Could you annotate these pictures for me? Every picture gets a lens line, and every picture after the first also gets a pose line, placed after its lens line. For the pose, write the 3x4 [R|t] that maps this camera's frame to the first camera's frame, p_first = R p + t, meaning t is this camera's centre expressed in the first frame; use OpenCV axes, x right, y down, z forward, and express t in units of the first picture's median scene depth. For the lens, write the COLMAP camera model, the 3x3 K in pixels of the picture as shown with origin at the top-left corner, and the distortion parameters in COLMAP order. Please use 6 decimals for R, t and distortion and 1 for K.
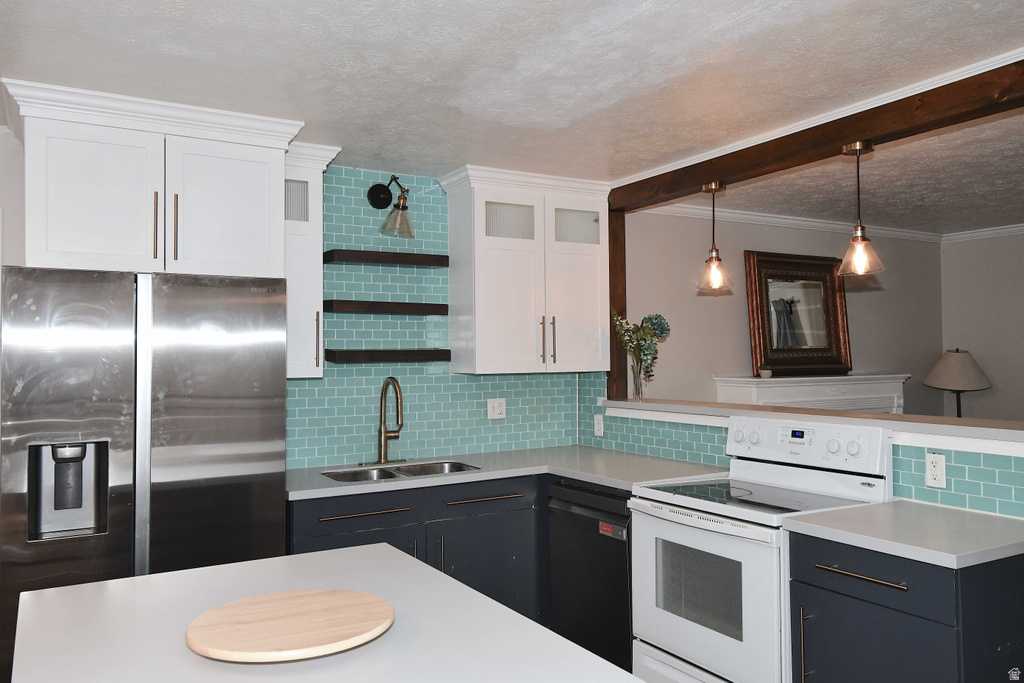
lens RADIAL K [[797.5, 0, 512.0], [0, 797.5, 341.5], [0, 0, 1]] dist [0.048971, 0.001358]
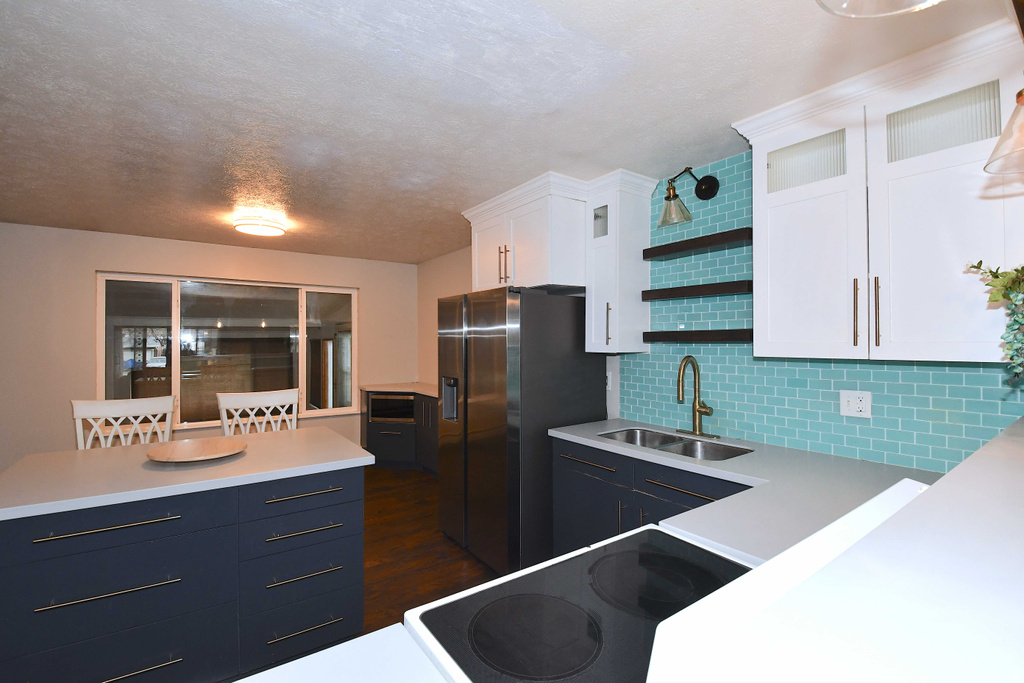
lens RADIAL K [[455.2, 0, 506.9], [0, 455.2, 336.2], [0, 0, 1]] dist [0.030002, -0.000212]
pose [[0.085099, 0.007507, -0.996344, 0.424996], [0.033931, 0.999370, 0.010428, 0.002557], [0.995795, -0.034694, 0.084791, 0.667134]]
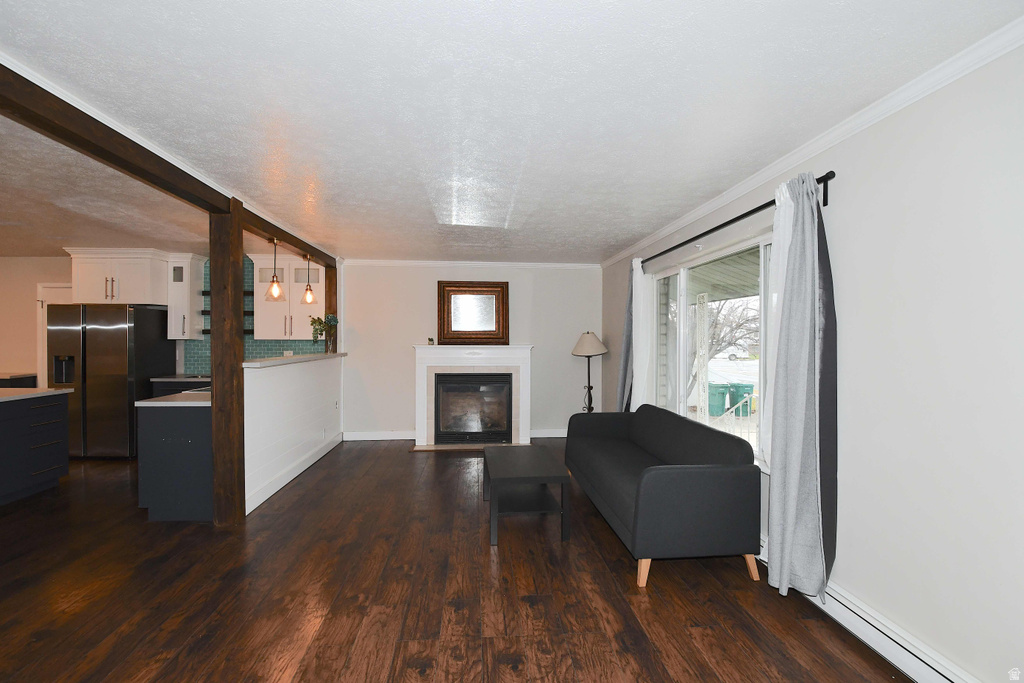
lens RADIAL K [[455.2, 0, 506.8], [0, 455.2, 342.0], [0, 0, 1]] dist [0.007798, -0.000590]
pose [[0.889199, 0.028400, -0.456637, 1.250541], [-0.004931, 0.998609, 0.052505, -0.029797], [0.457493, -0.044436, 0.888102, 0.105291]]
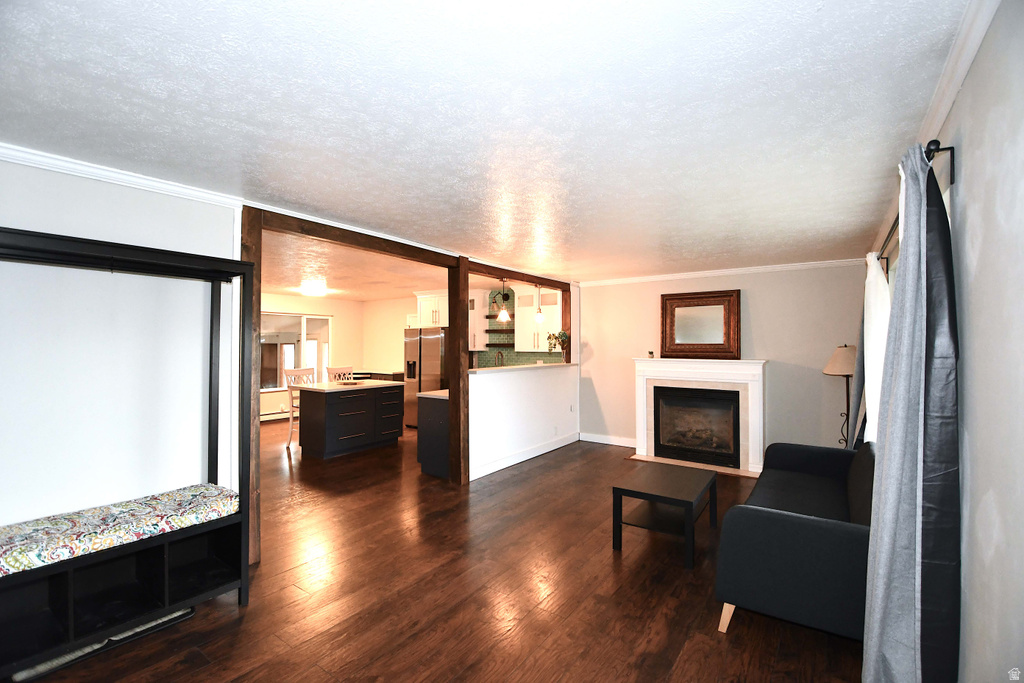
lens RADIAL K [[455.2, 0, 506.8], [0, 455.2, 342.0], [0, 0, 1]] dist [0.007798, -0.000590]
pose [[0.391030, 0.015928, -0.920240, 1.541641], [0.022583, 0.999383, 0.026894, -0.044741], [0.920101, -0.031298, 0.390429, 0.266871]]
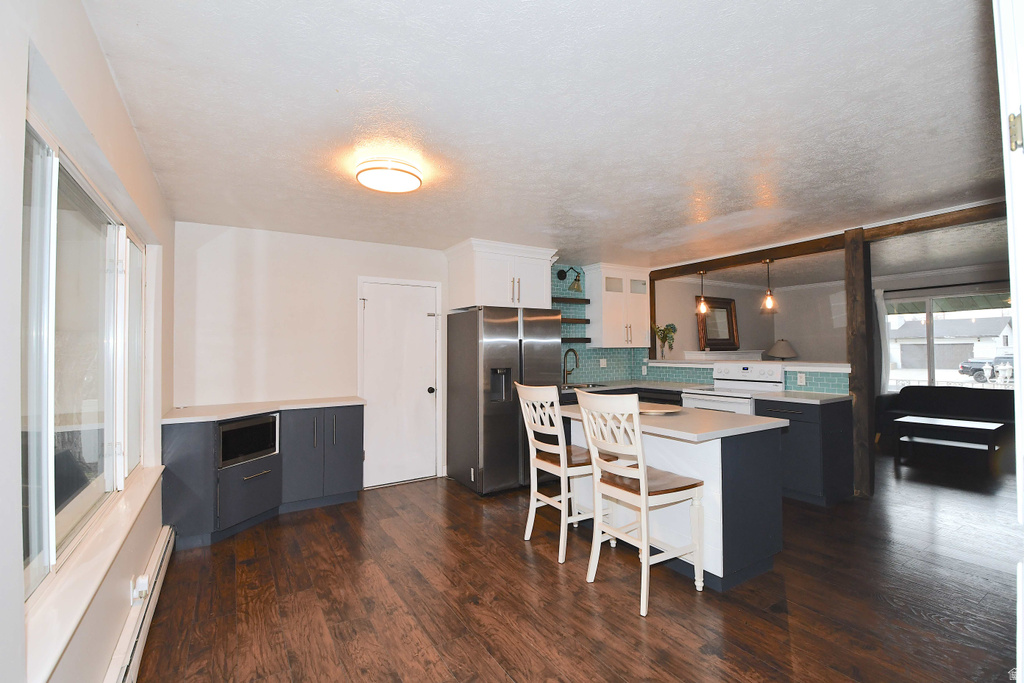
lens RADIAL K [[455.2, 0, 506.8], [0, 455.2, 342.0], [0, 0, 1]] dist [0.007798, -0.000590]
pose [[0.999854, -0.000460, 0.017067, -0.351681], [0.000373, 0.999987, 0.005081, 0.015067], [-0.017069, -0.005073, 0.999841, -0.377979]]
